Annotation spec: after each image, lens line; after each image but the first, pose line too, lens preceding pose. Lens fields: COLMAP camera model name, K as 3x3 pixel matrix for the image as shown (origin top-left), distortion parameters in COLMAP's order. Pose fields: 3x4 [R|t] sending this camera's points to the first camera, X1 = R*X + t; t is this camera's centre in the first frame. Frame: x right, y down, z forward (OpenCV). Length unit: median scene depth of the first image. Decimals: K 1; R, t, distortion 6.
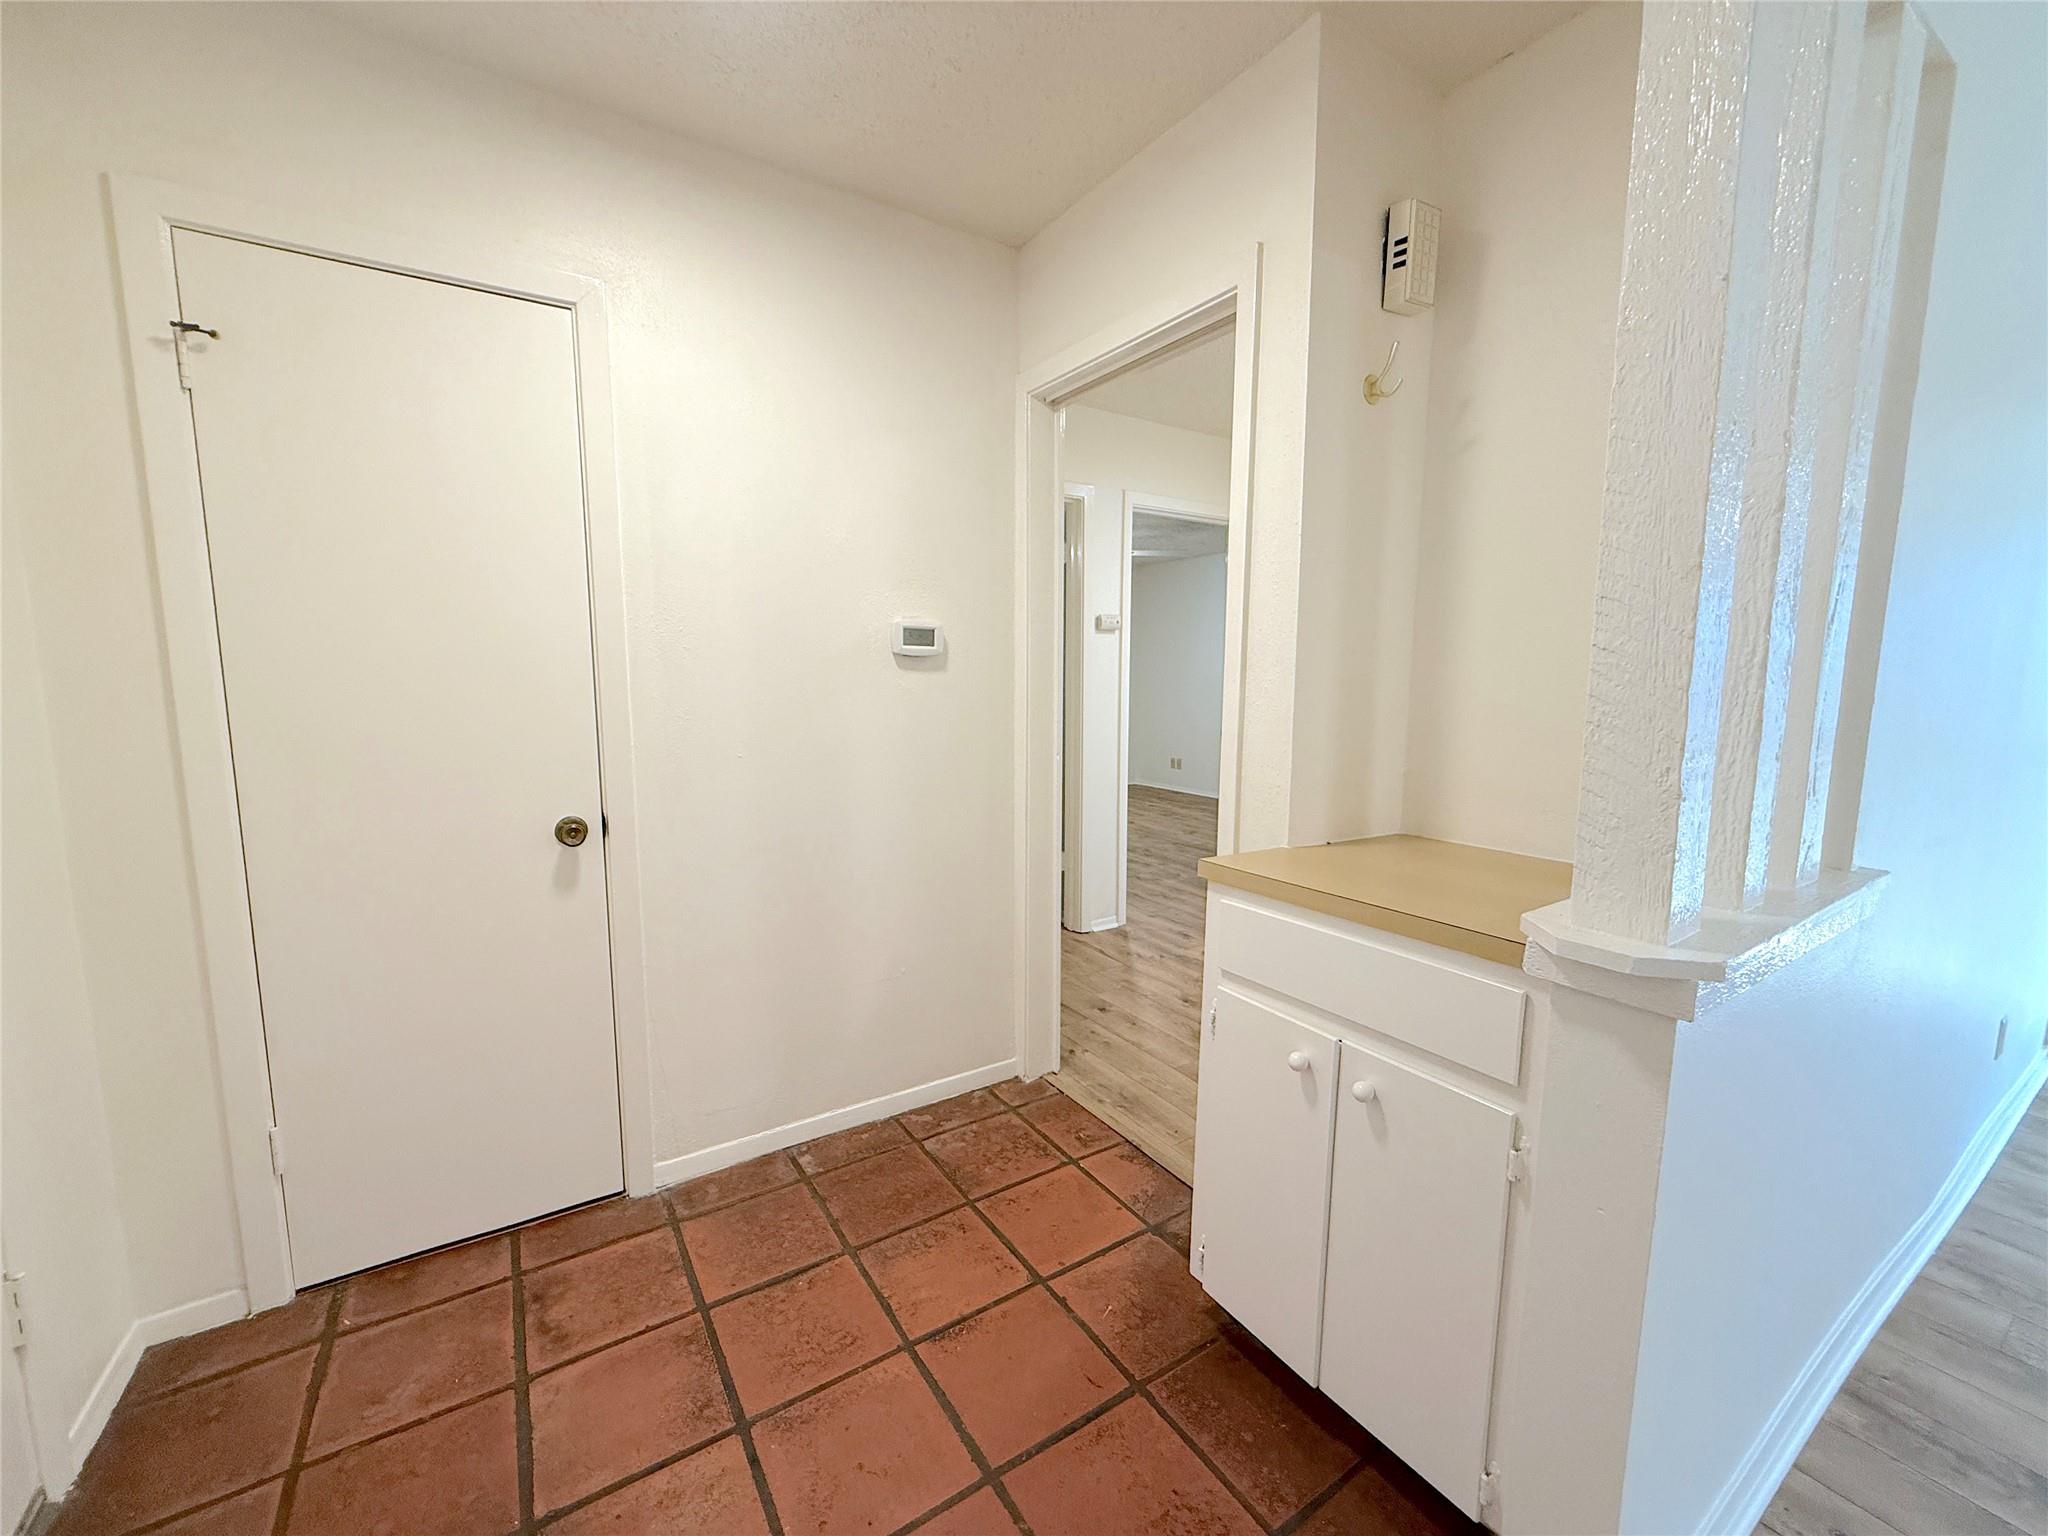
lens RADIAL K [[813.8, 0, 1023.0], [0, 813.8, 779.1], [0, 0, 1]] dist [0.000332, -0.000261]
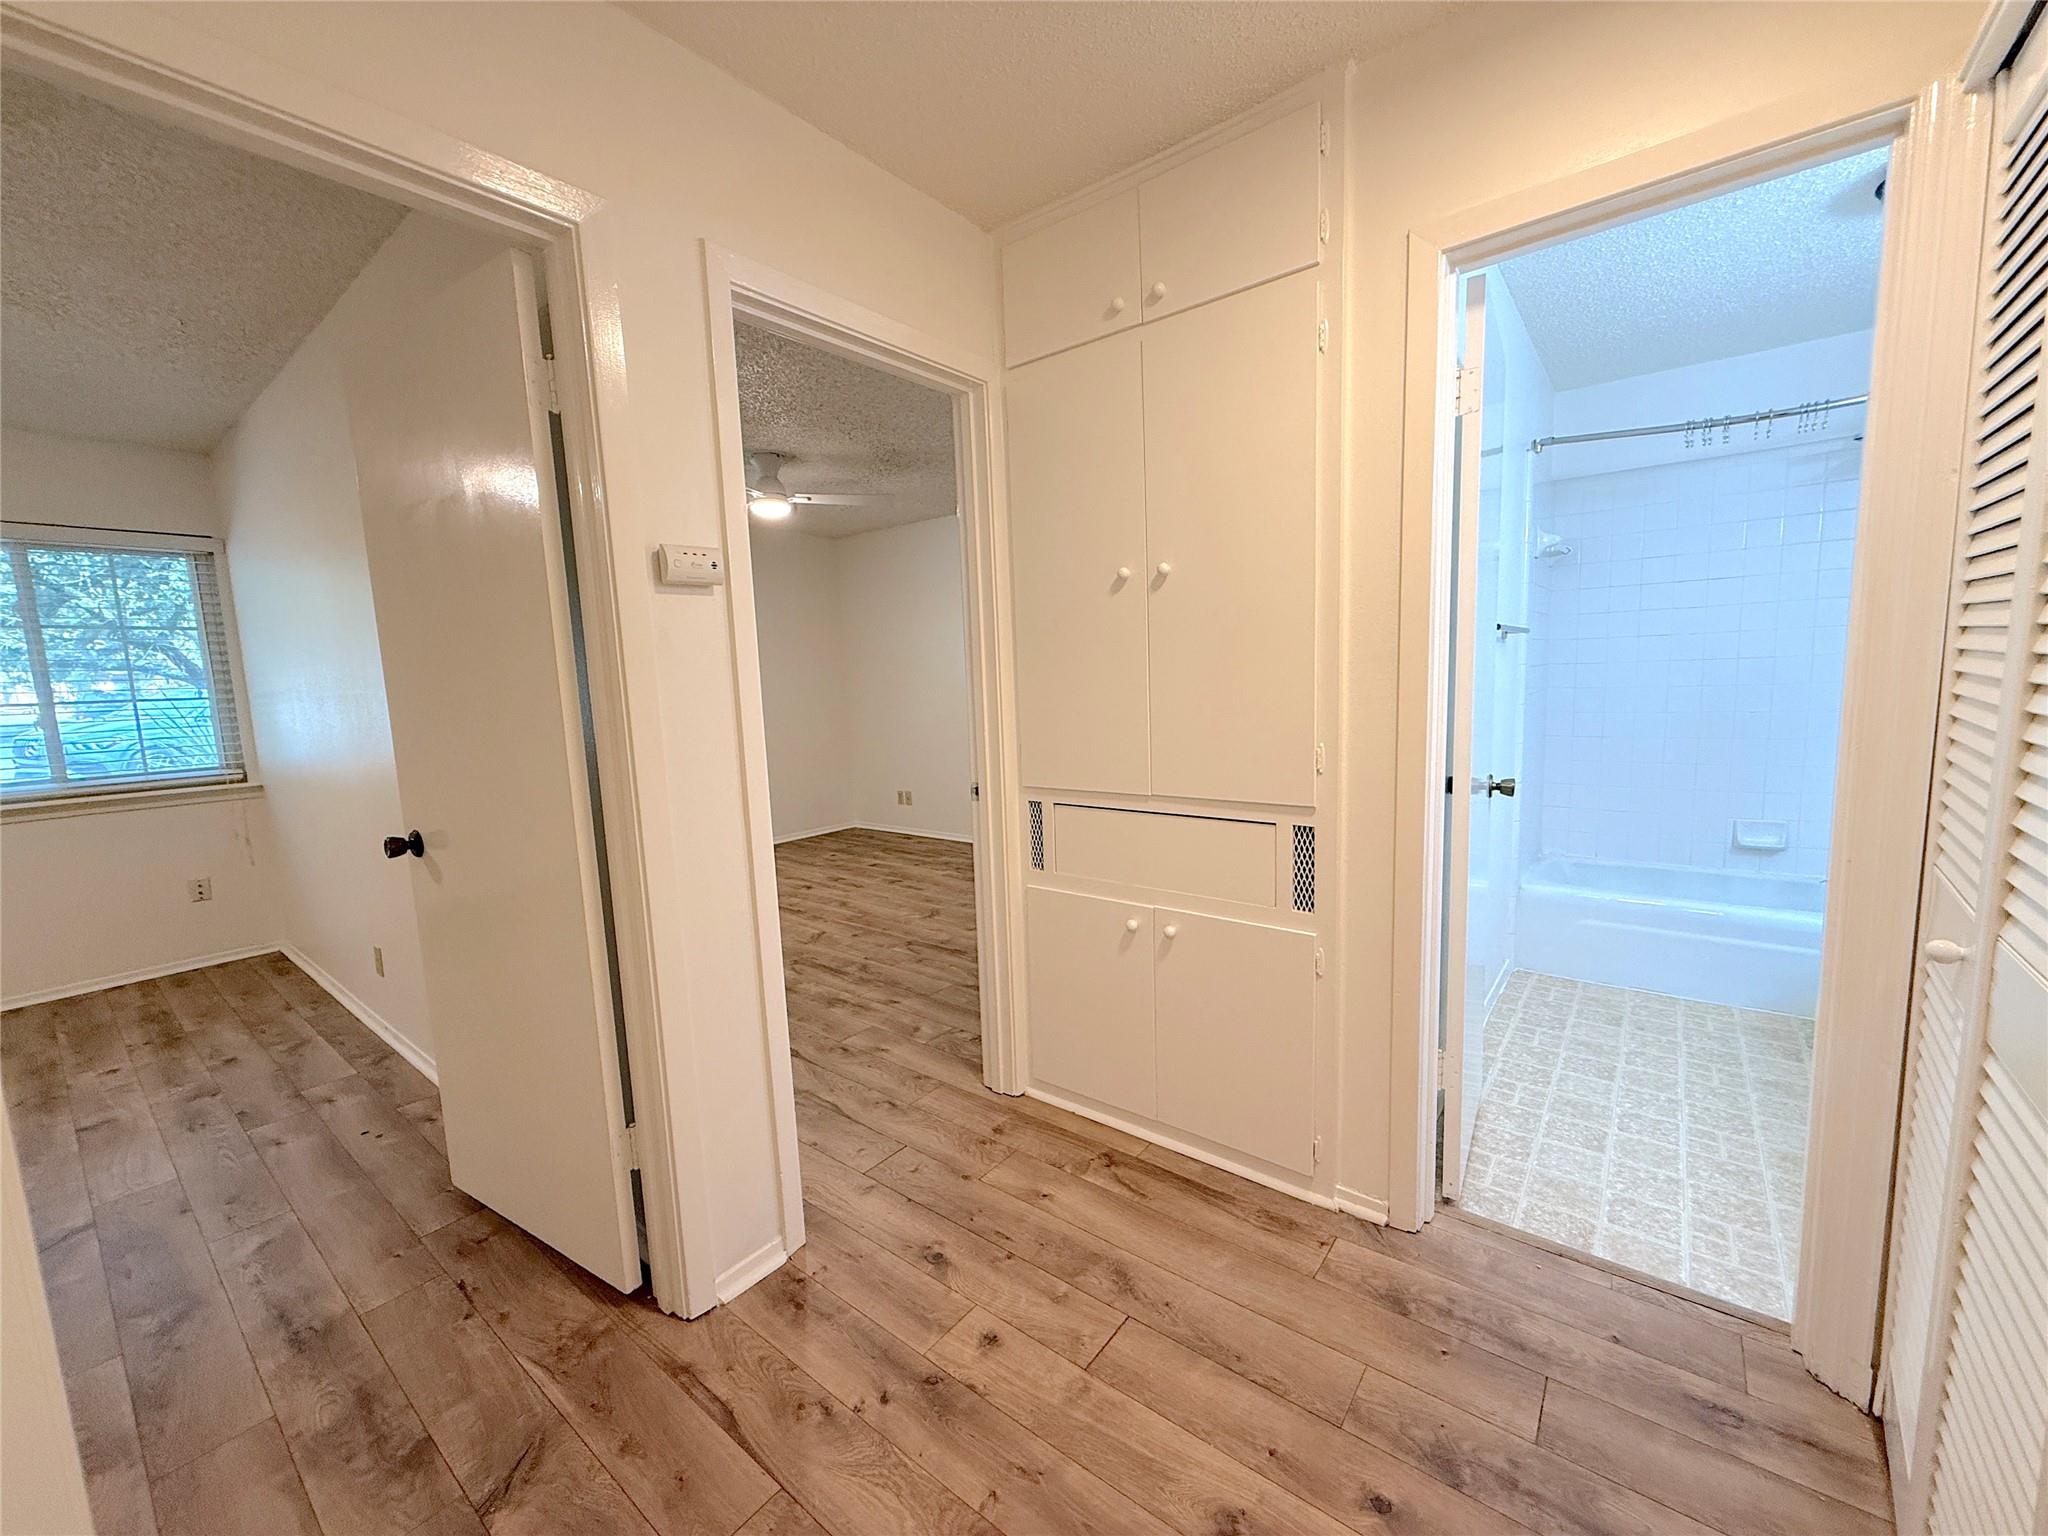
lens RADIAL K [[813.8, 0, 1022.6], [0, 813.8, 768.0], [0, 0, 1]] dist [0.000332, -0.000261]
pose [[0.945778, -0.077270, 0.315490, 0.112921], [0.083459, 0.996492, -0.006132, -0.067446], [-0.313910, 0.032130, 0.948909, 0.504269]]
